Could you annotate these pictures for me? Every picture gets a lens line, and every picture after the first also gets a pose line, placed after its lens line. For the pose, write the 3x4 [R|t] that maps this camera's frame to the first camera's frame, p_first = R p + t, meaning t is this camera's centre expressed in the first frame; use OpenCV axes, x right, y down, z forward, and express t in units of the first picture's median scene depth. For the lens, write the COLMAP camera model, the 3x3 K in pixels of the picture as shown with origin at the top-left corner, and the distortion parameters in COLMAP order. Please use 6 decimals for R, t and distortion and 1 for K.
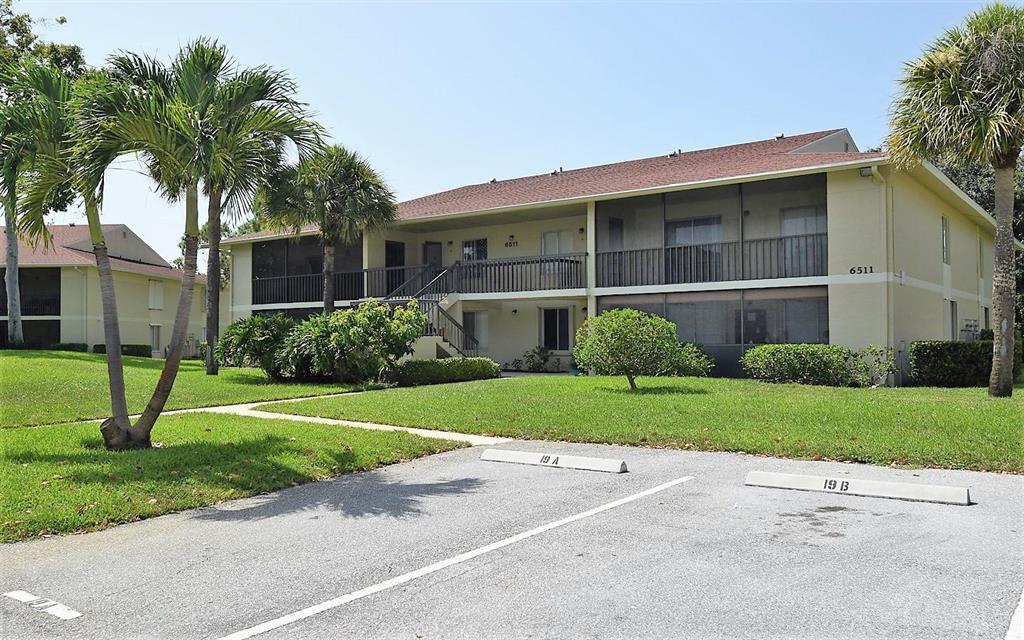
lens RADIAL K [[773.9, 0, 513.4], [0, 773.9, 308.3], [0, 0, 1]] dist [-0.094332, 0.000062]
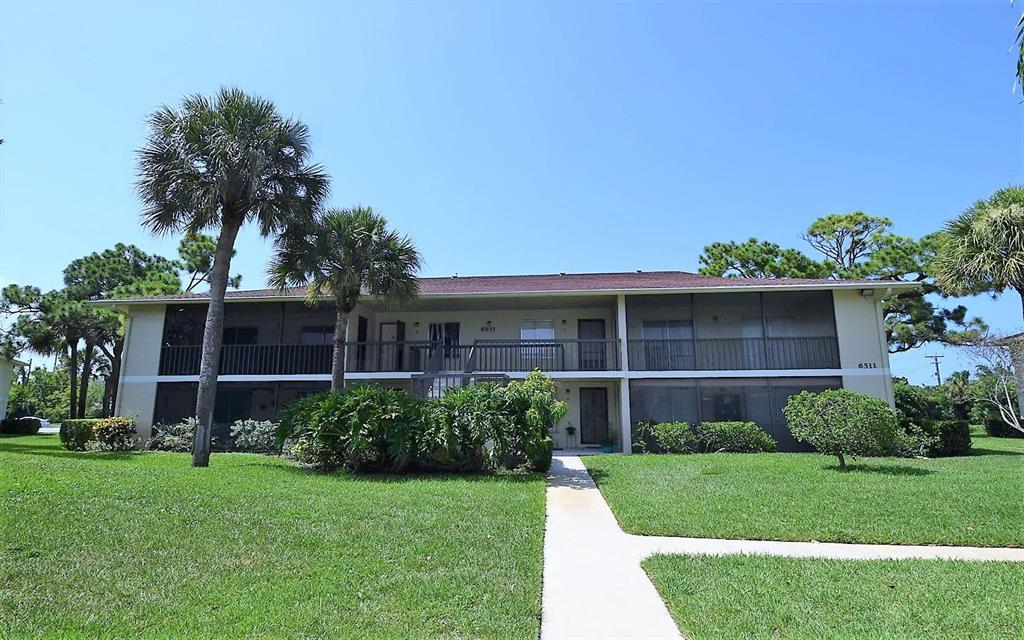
lens RADIAL K [[542.4, 0, 512.2], [0, 542.4, 322.0], [0, 0, 1]] dist [0.021779, -0.031778]
pose [[0.866085, 0.087538, 0.492173, -0.434699], [-0.023225, 0.990531, -0.135307, 0.013263], [-0.499357, 0.105757, 0.859917, 0.390697]]
